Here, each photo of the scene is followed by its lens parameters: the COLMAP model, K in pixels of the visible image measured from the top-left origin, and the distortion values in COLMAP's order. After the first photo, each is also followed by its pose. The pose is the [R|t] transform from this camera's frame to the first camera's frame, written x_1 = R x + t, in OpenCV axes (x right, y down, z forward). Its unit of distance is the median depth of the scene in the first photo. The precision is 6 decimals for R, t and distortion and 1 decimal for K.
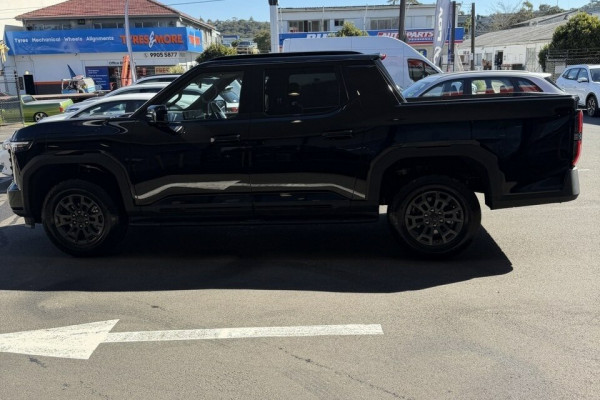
lens RADIAL K [[558.9, 0, 297.7], [0, 558.9, 200.1], [0, 0, 1]] dist [0.068532, -0.099882]
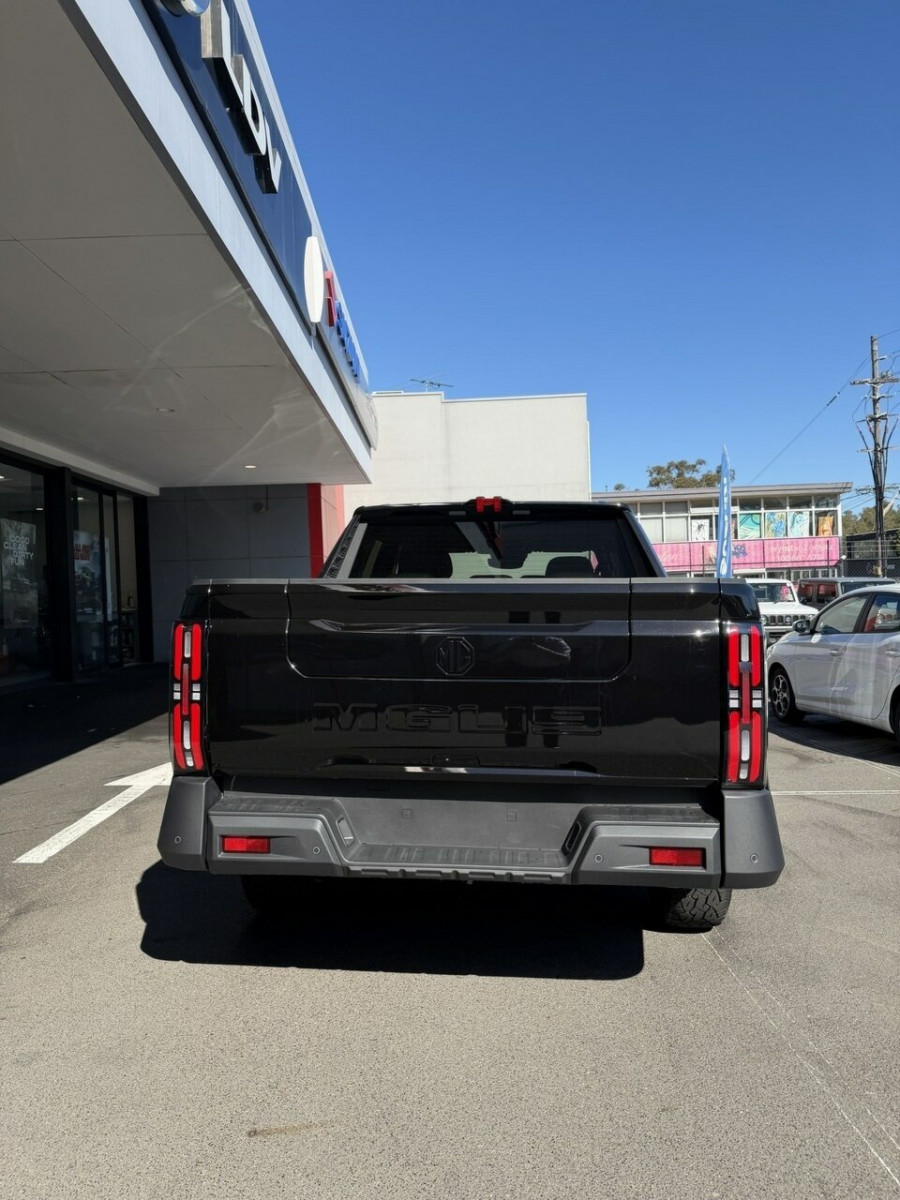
lens RADIAL K [[835.9, 0, 447.1], [0, 835.9, 595.0], [0, 0, 1]] dist [0.106553, -0.192567]
pose [[0.021117, 0.024542, -0.999476, 1.043652], [-0.197607, 0.980079, 0.019891, -0.218093], [0.980054, 0.197084, 0.025546, 1.138914]]
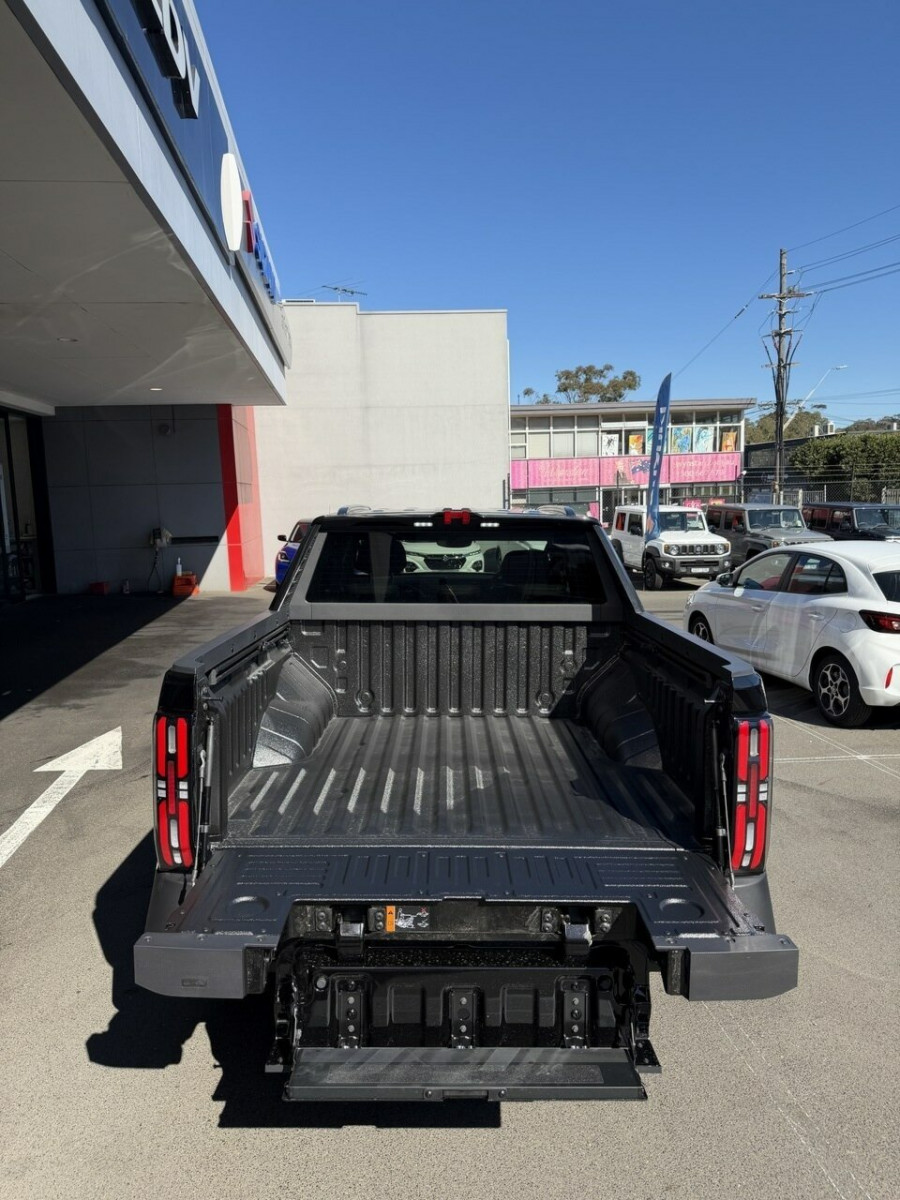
lens RADIAL K [[837.5, 0, 443.6], [0, 837.5, 596.7], [0, 0, 1]] dist [0.076186, -0.111968]
pose [[0.127447, 0.141410, -0.981713, 1.002206], [-0.203329, 0.972488, 0.113685, -0.315871], [0.970780, 0.185122, 0.152694, 1.060405]]
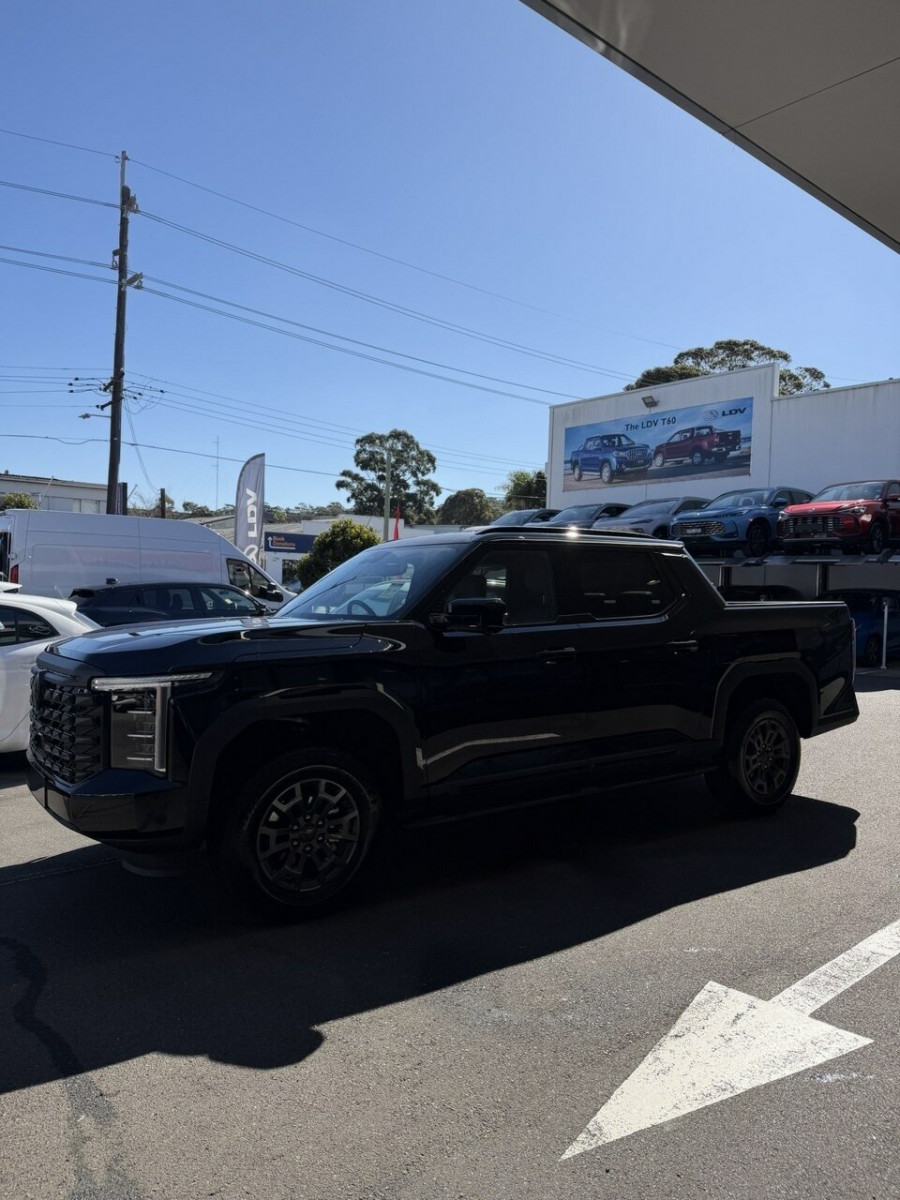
lens RADIAL K [[838.1, 0, 446.5], [0, 838.1, 600.5], [0, 0, 1]] dist [0.068419, -0.097226]
pose [[0.748088, 0.032422, 0.662807, -0.874410], [0.108546, 0.979375, -0.170420, -0.026678], [-0.654662, 0.199434, 0.729139, 0.421974]]
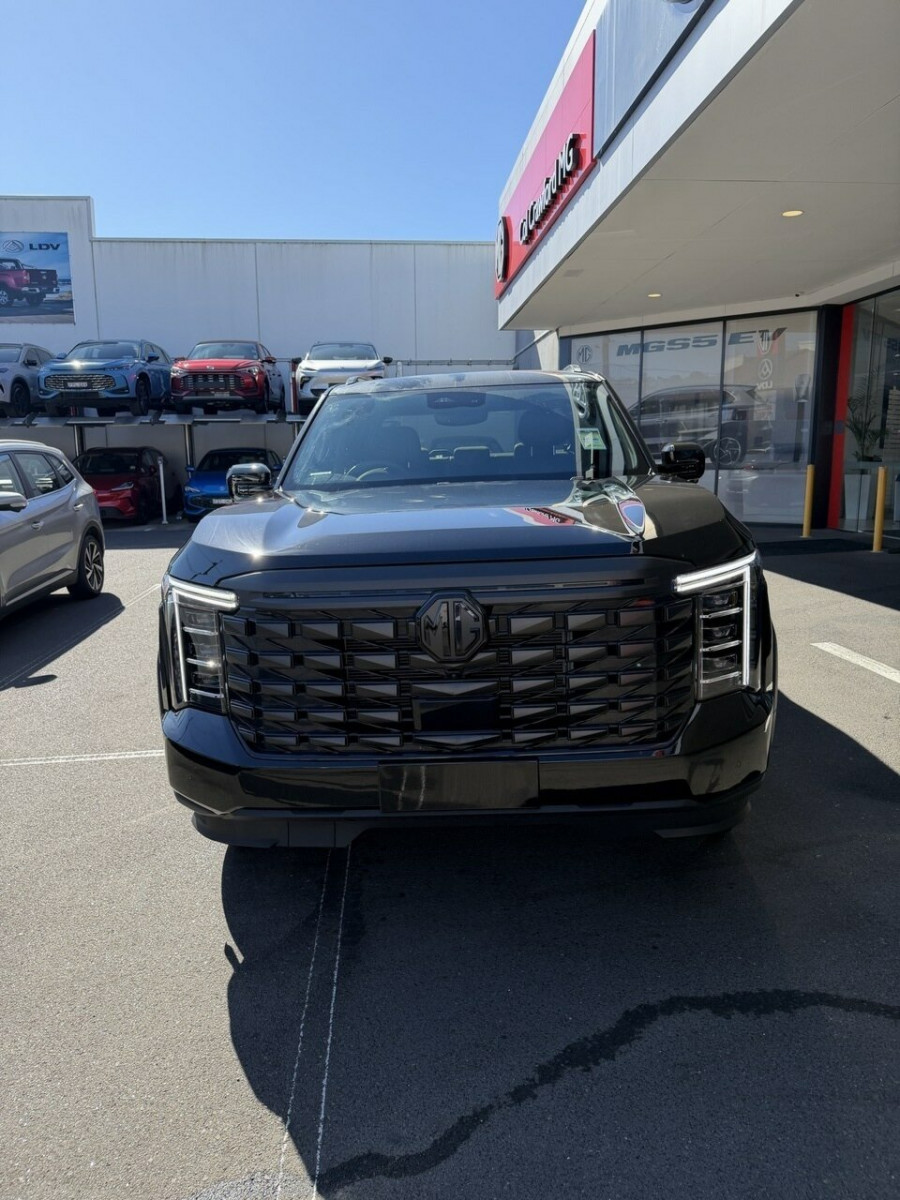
lens RADIAL K [[837.5, 0, 443.6], [0, 837.5, 596.7], [0, 0, 1]] dist [0.076186, -0.111968]
pose [[-0.086176, -0.137612, 0.986730, -1.076760], [0.242361, 0.957767, 0.154740, -0.218446], [-0.966351, 0.252479, -0.049185, 1.349679]]
